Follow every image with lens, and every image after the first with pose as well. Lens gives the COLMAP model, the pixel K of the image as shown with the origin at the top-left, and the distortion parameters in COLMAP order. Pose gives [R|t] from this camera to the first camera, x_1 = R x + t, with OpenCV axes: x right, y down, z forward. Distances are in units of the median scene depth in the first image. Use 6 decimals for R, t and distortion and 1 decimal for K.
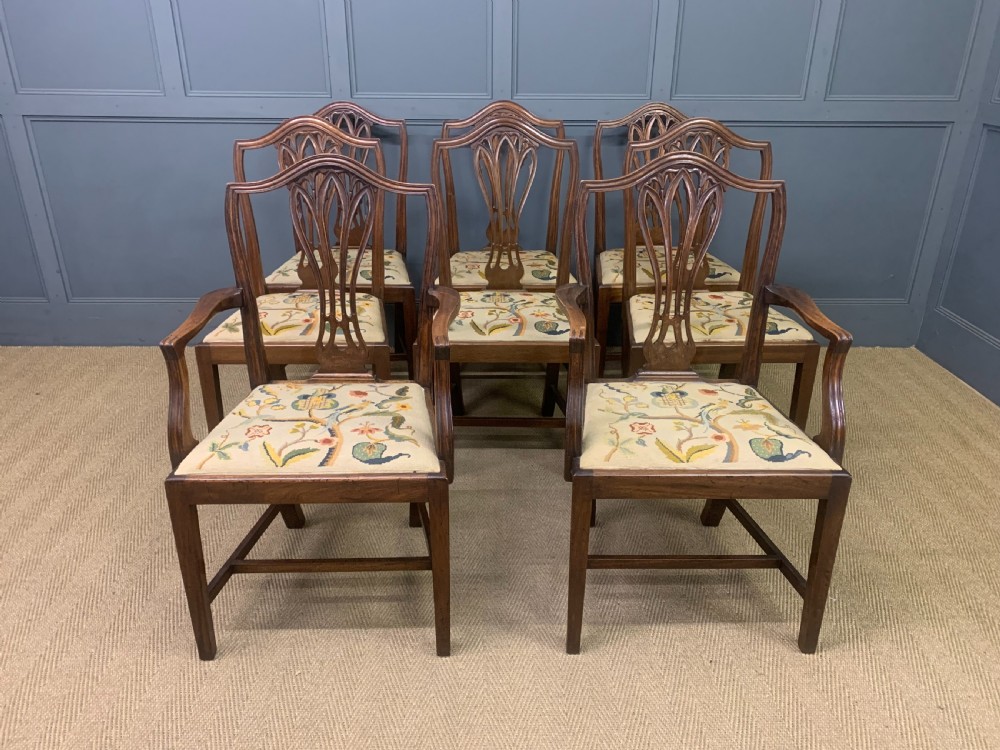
lens RADIAL K [[784.1, 0, 498.8], [0, 784.1, 366.9], [0, 0, 1]] dist [0.013213, -0.003891]
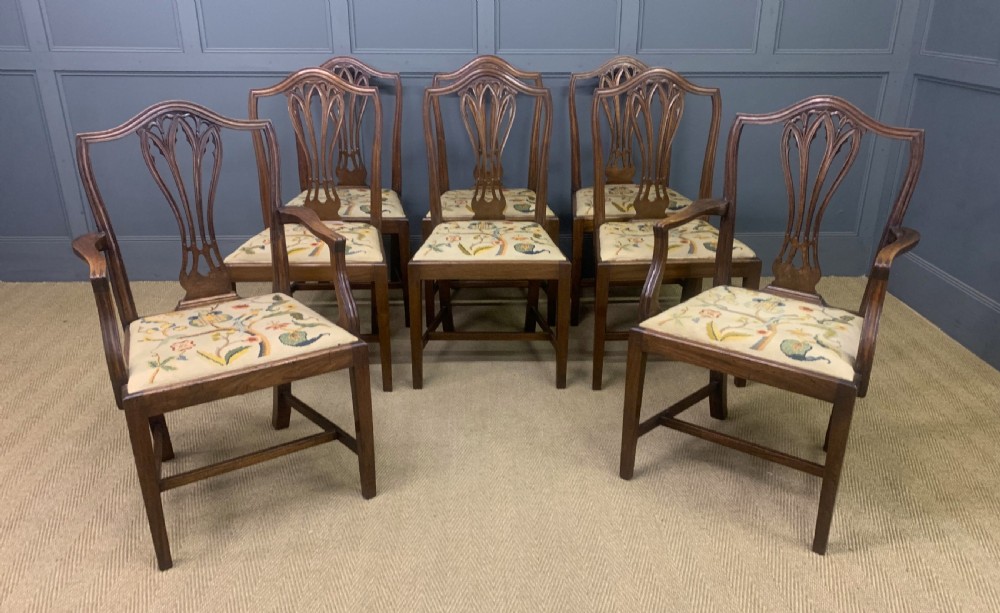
lens RADIAL K [[791.8, 0, 504.6], [0, 791.8, 300.5], [0, 0, 1]] dist [0.019981, -0.011186]
pose [[0.999881, -0.008672, 0.012774, 0.013953], [0.009143, 0.999261, -0.037329, 0.057439], [-0.012441, 0.037442, 0.999221, -0.127848]]
